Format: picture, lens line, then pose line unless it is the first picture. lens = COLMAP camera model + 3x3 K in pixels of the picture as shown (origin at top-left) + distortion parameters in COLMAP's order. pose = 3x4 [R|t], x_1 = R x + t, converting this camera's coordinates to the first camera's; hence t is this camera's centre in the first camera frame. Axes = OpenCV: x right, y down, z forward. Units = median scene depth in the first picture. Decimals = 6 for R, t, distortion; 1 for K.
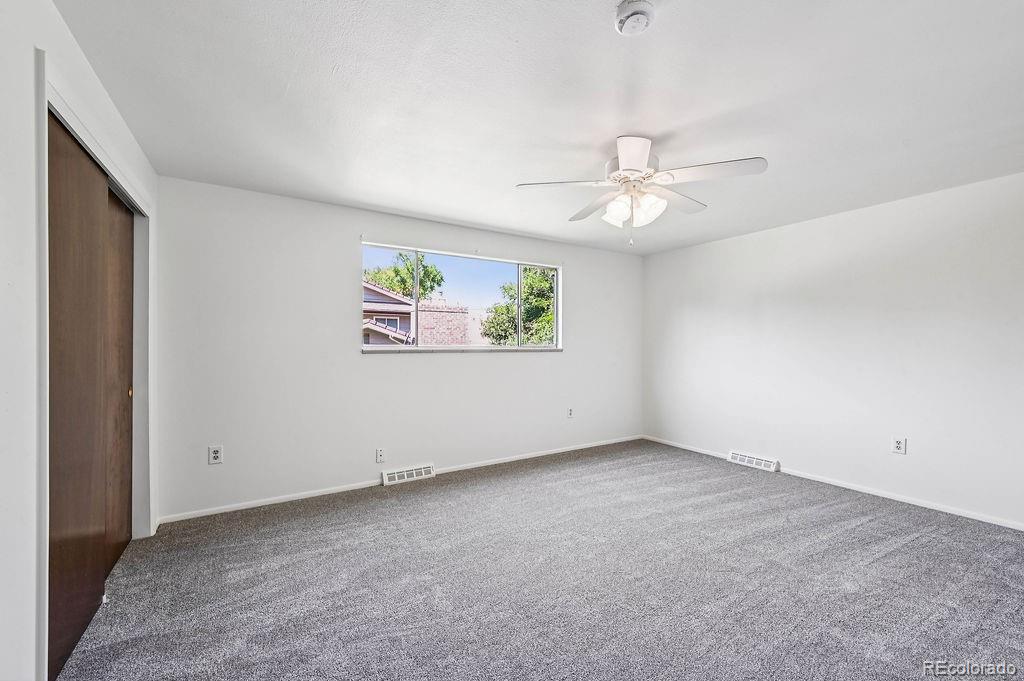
lens RADIAL K [[405.0, 0, 508.4], [0, 405.0, 343.4], [0, 0, 1]] dist [-0.006041, 0.001462]
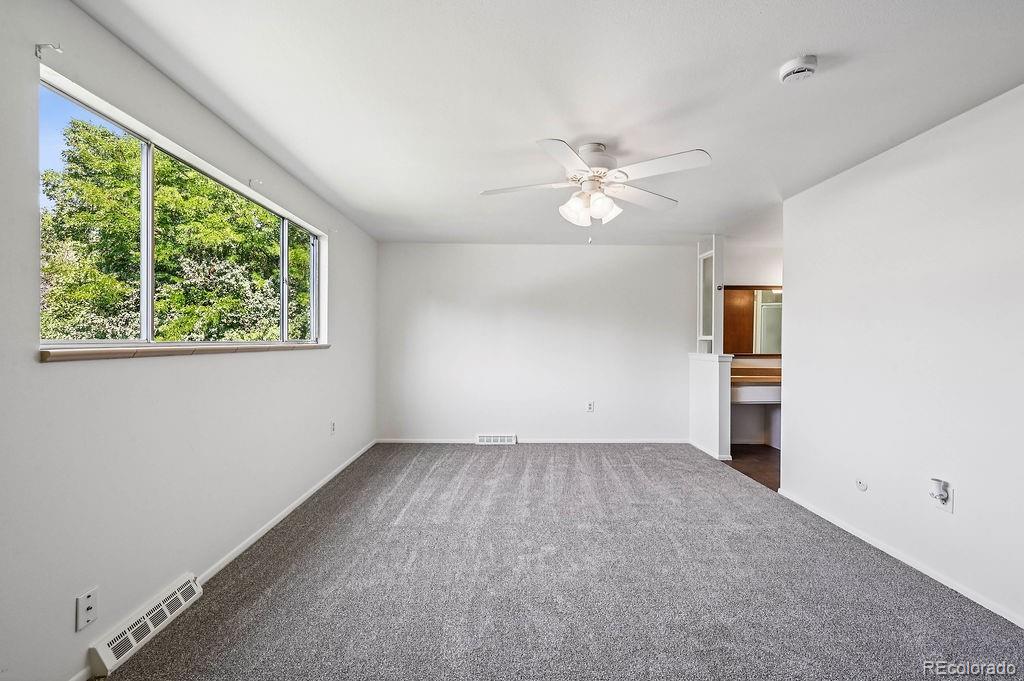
lens RADIAL K [[405.0, 0, 508.6], [0, 405.0, 339.7], [0, 0, 1]] dist [-0.006041, 0.001462]
pose [[0.523348, 0.001510, 0.852118, -0.441300], [-0.003870, 0.999992, 0.000605, 0.002571], [-0.852110, -0.003615, 0.523350, 0.424715]]
